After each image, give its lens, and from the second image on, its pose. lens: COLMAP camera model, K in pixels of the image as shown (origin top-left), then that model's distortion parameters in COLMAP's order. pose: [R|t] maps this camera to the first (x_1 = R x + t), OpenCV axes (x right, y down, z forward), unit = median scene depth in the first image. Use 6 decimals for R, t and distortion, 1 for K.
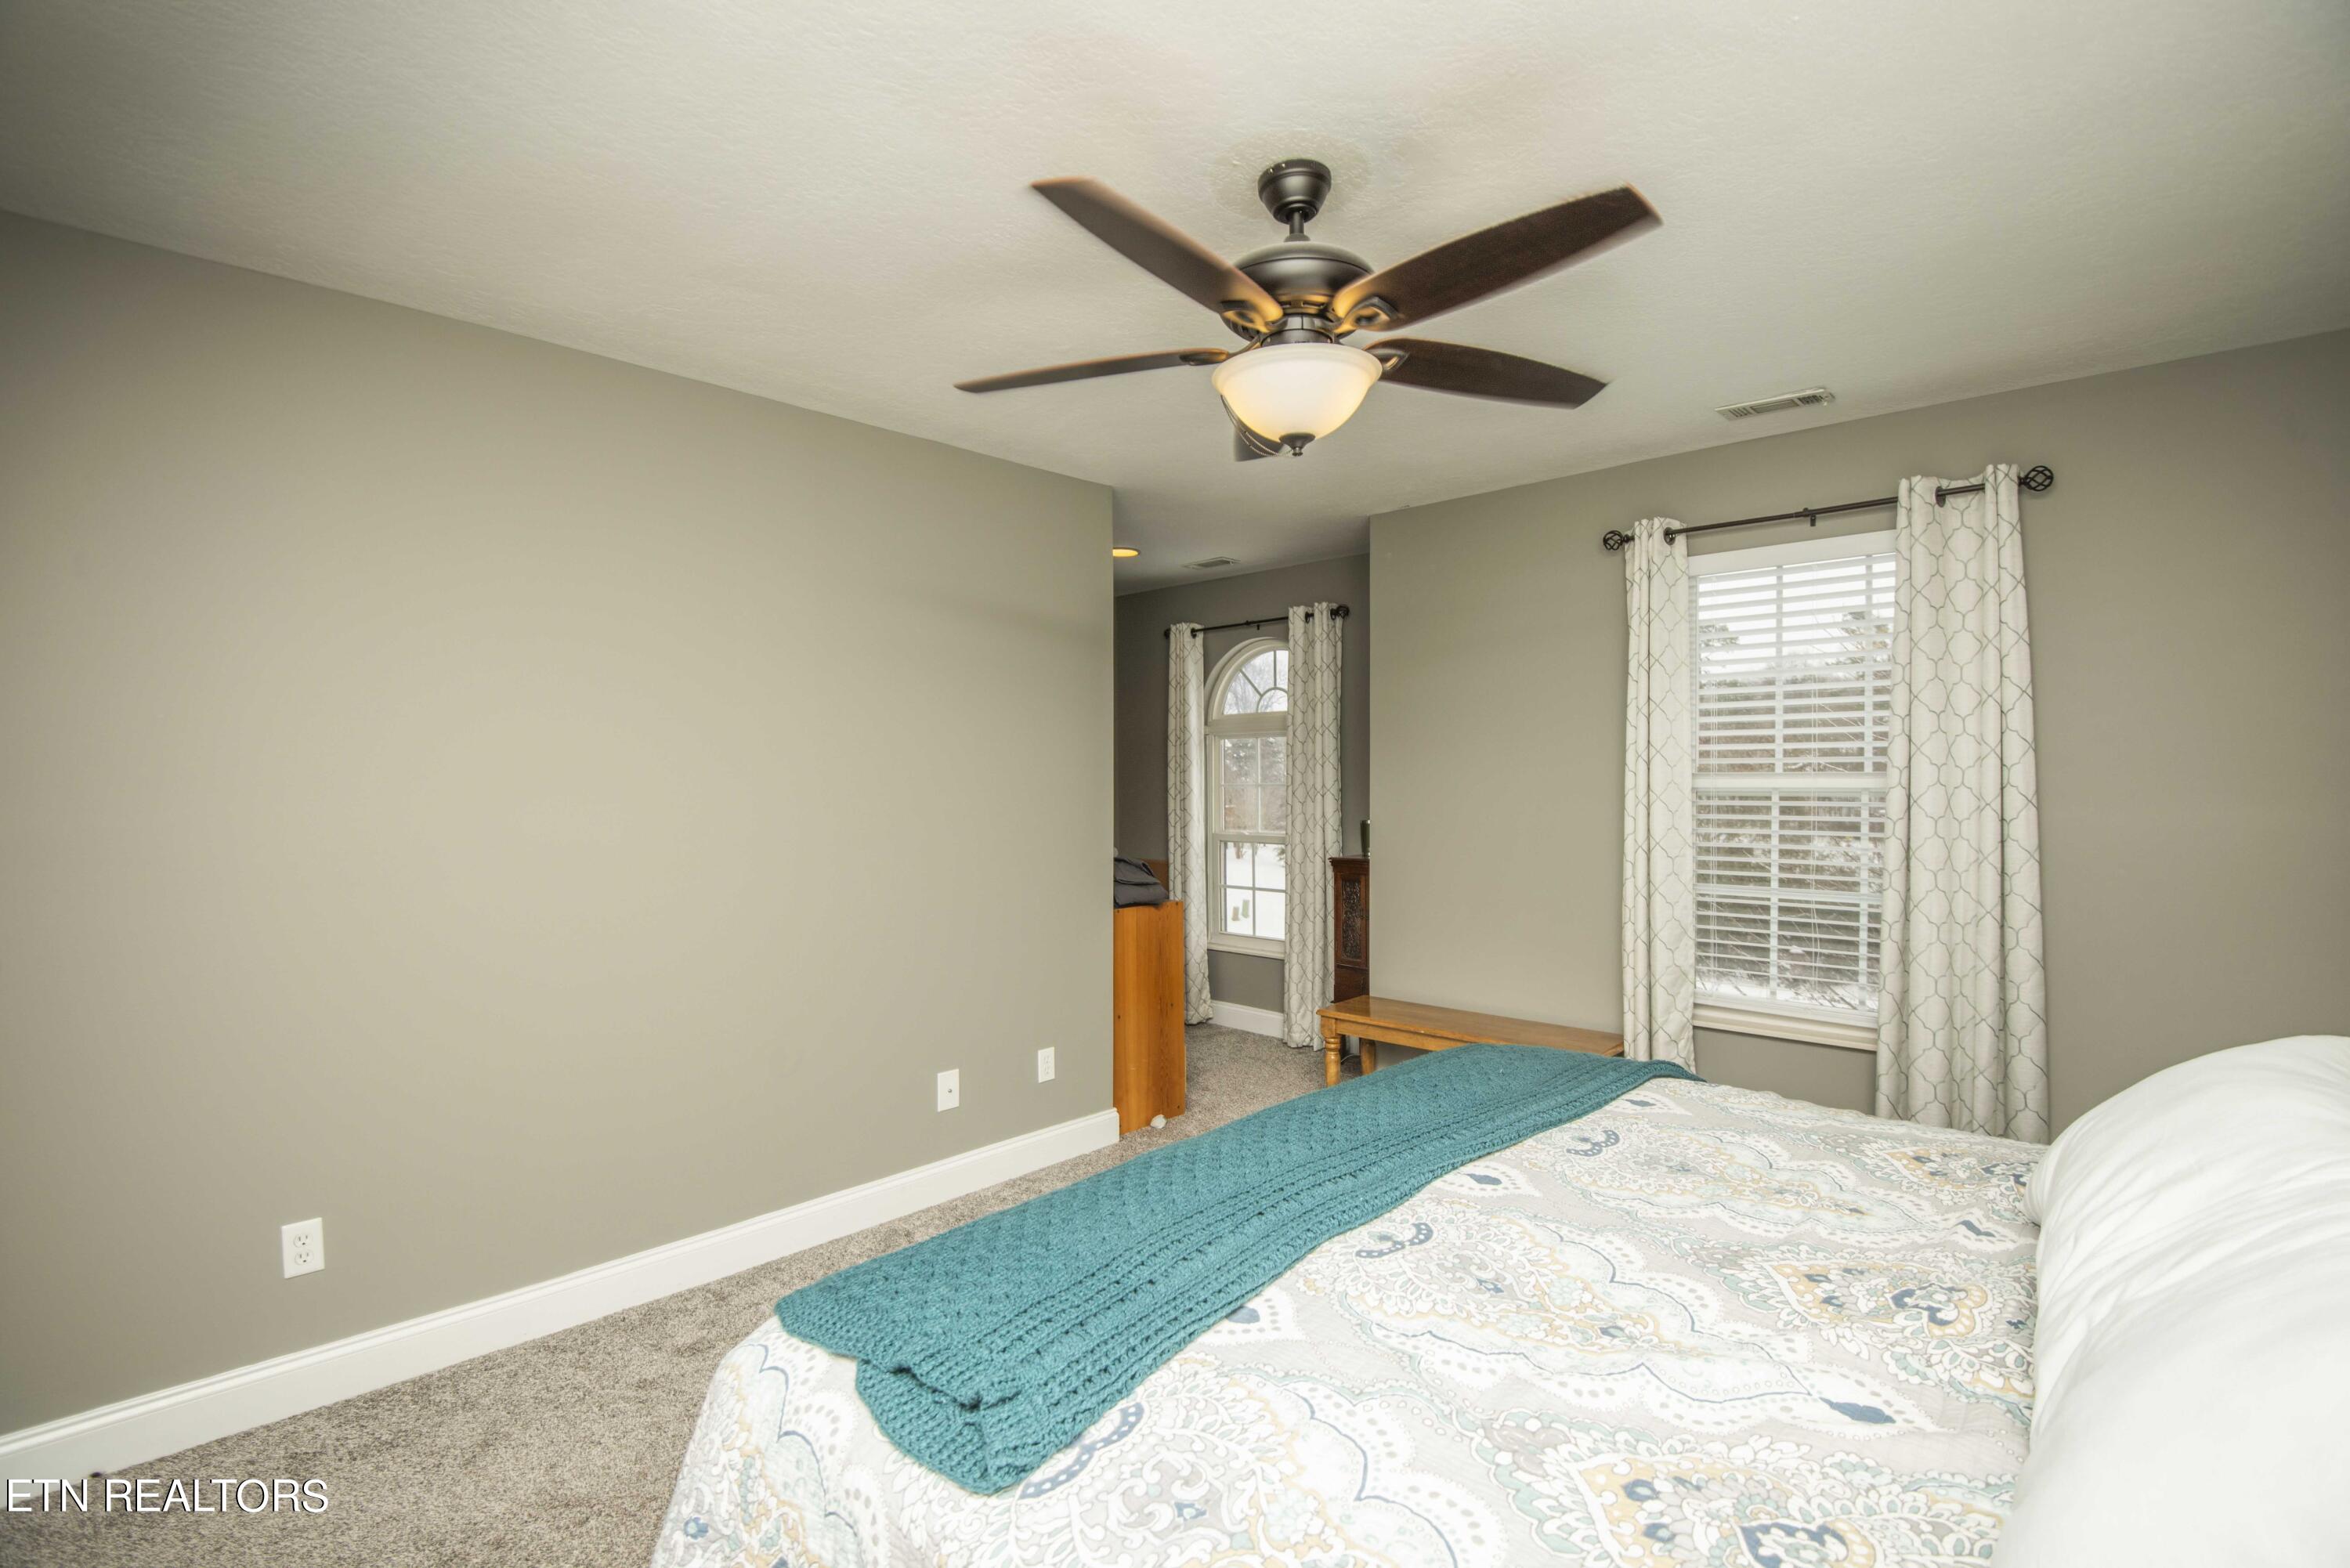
lens RADIAL K [[1081.8, 0, 1184.4], [0, 1081.8, 786.4], [0, 0, 1]] dist [-0.017982, -0.011440]
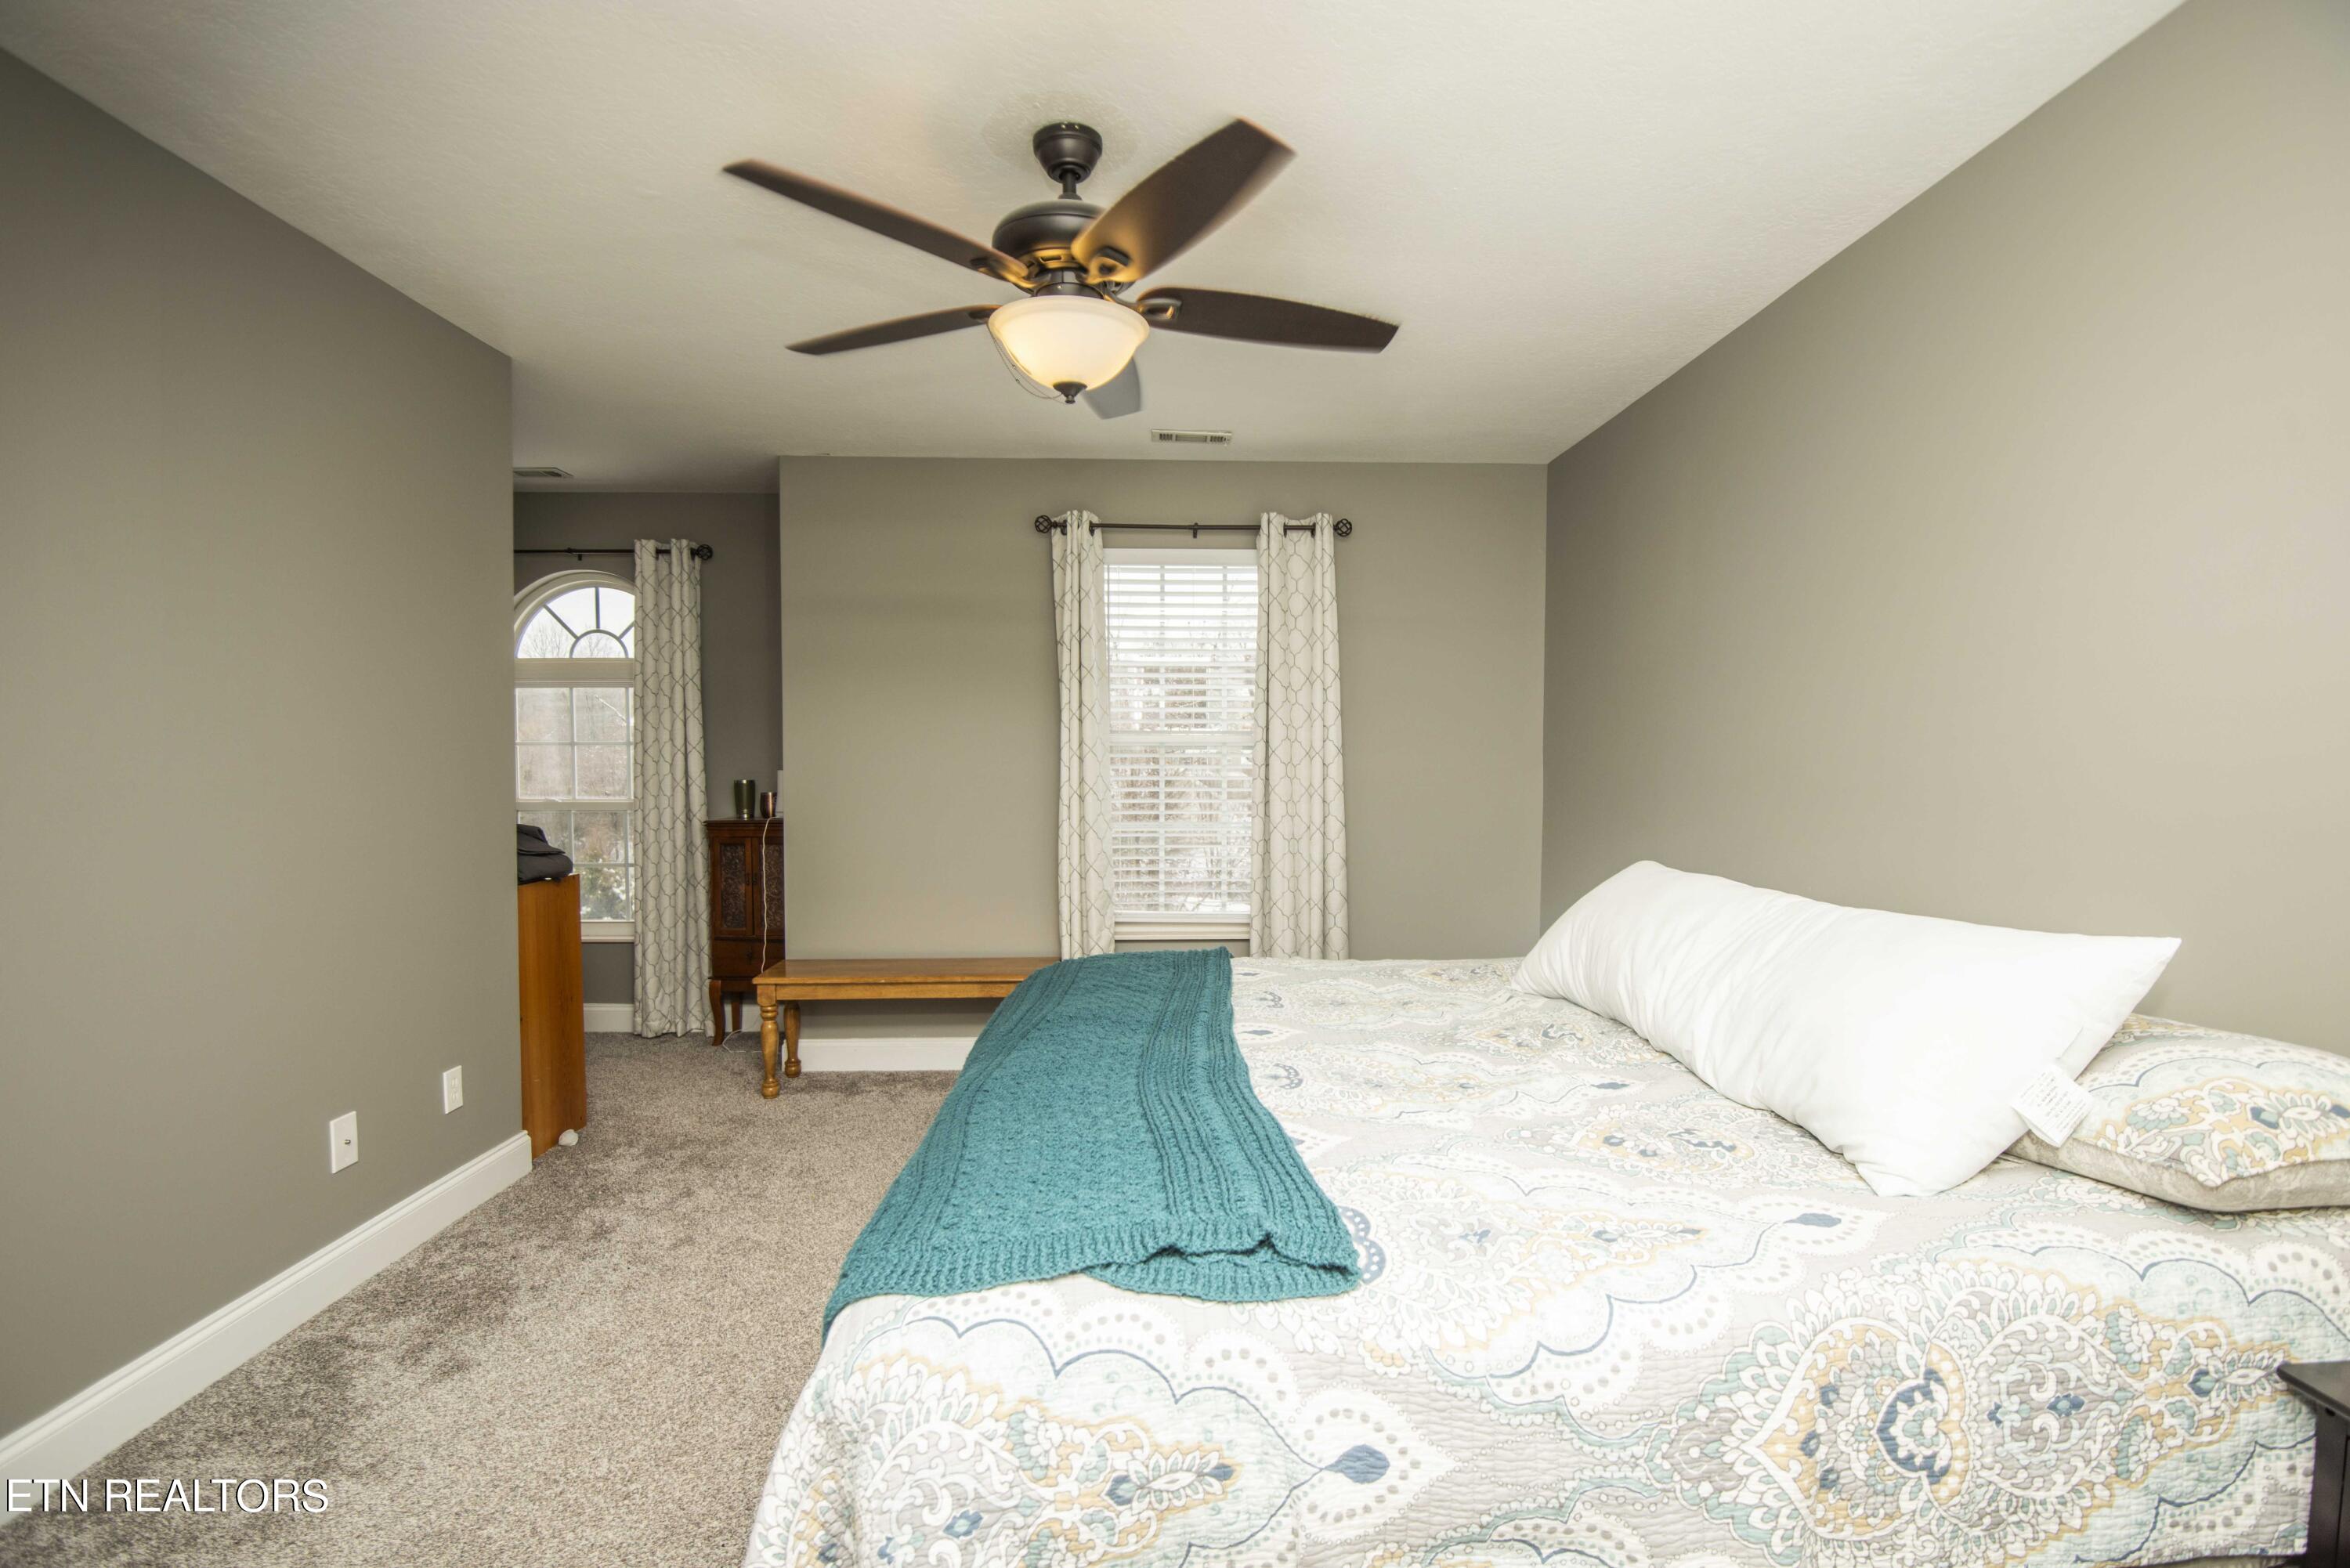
lens RADIAL K [[1081.8, 0, 1199.9], [0, 1081.8, 789.1], [0, 0, 1]] dist [-0.017982, -0.011440]
pose [[0.696542, -0.013171, 0.717395, -0.315895], [-0.000289, 0.999826, 0.018636, 0.030291], [-0.717516, -0.013188, 0.696417, 0.091776]]
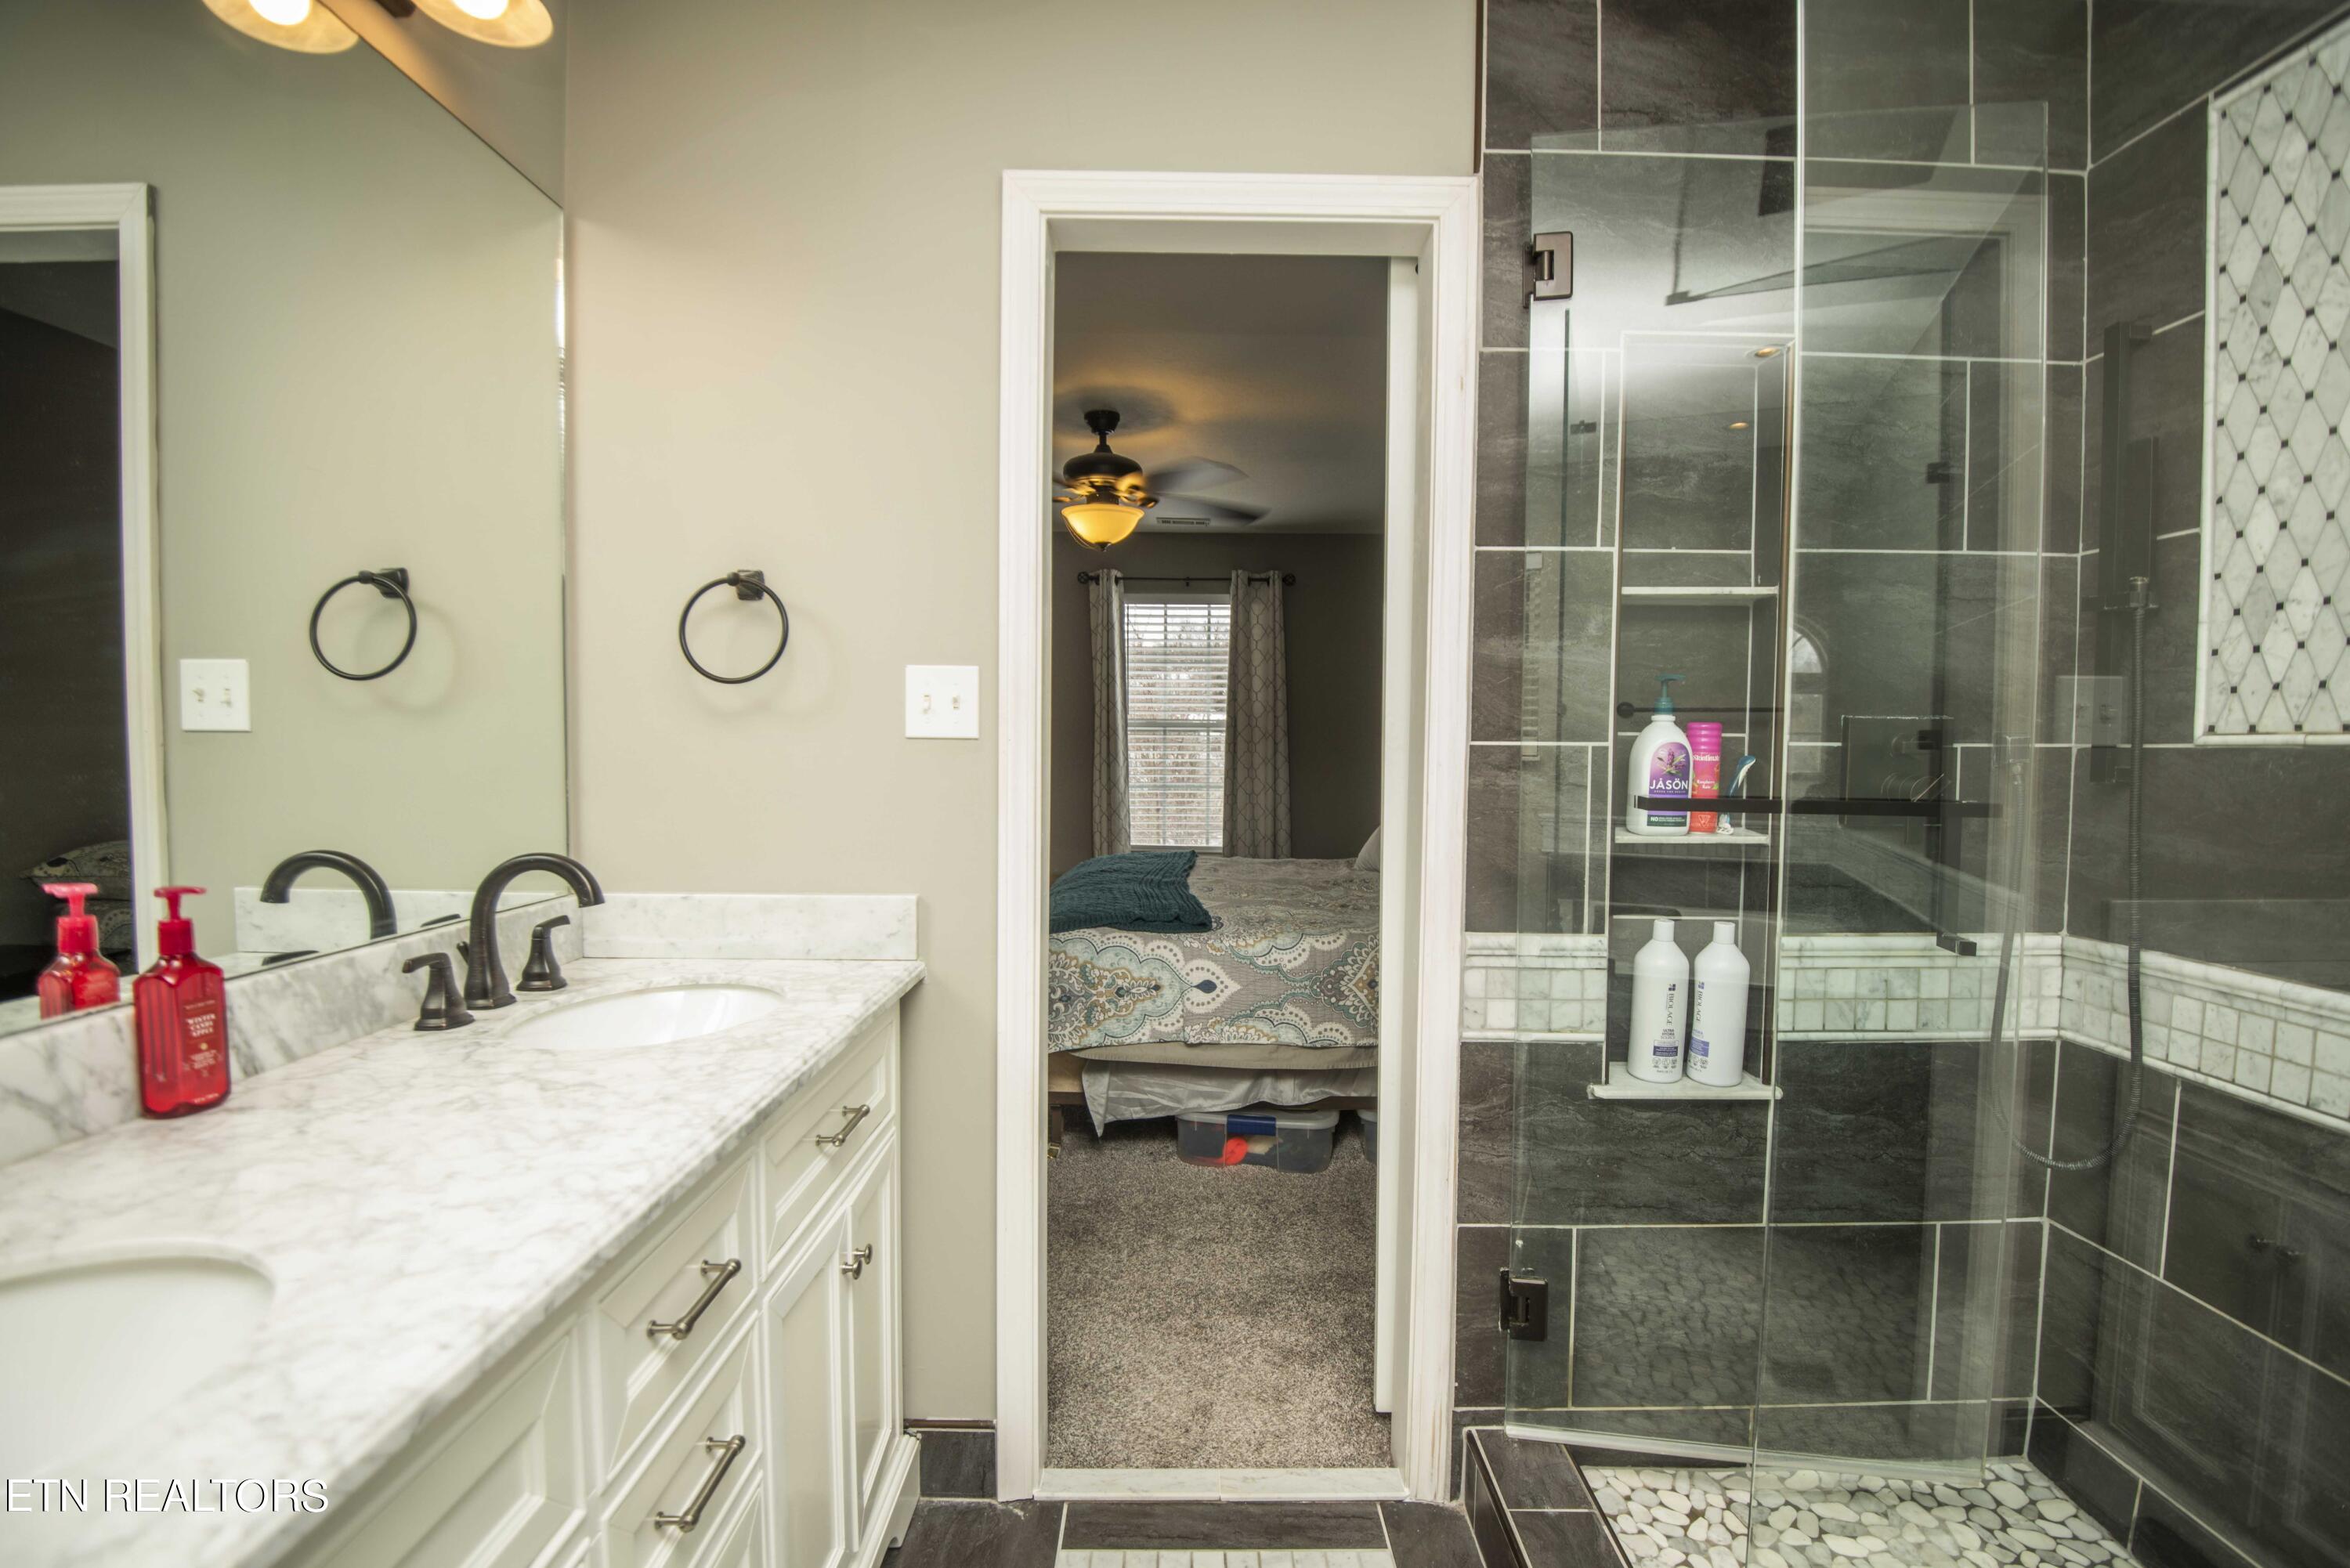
lens RADIAL K [[1081.8, 0, 1192.2], [0, 1081.8, 789.4], [0, 0, 1]] dist [-0.017982, -0.011440]
pose [[0.719902, -0.019528, 0.693801, -0.666898], [-0.004172, 0.999464, 0.032461, 0.044482], [-0.694063, -0.026263, 0.719435, -0.335242]]
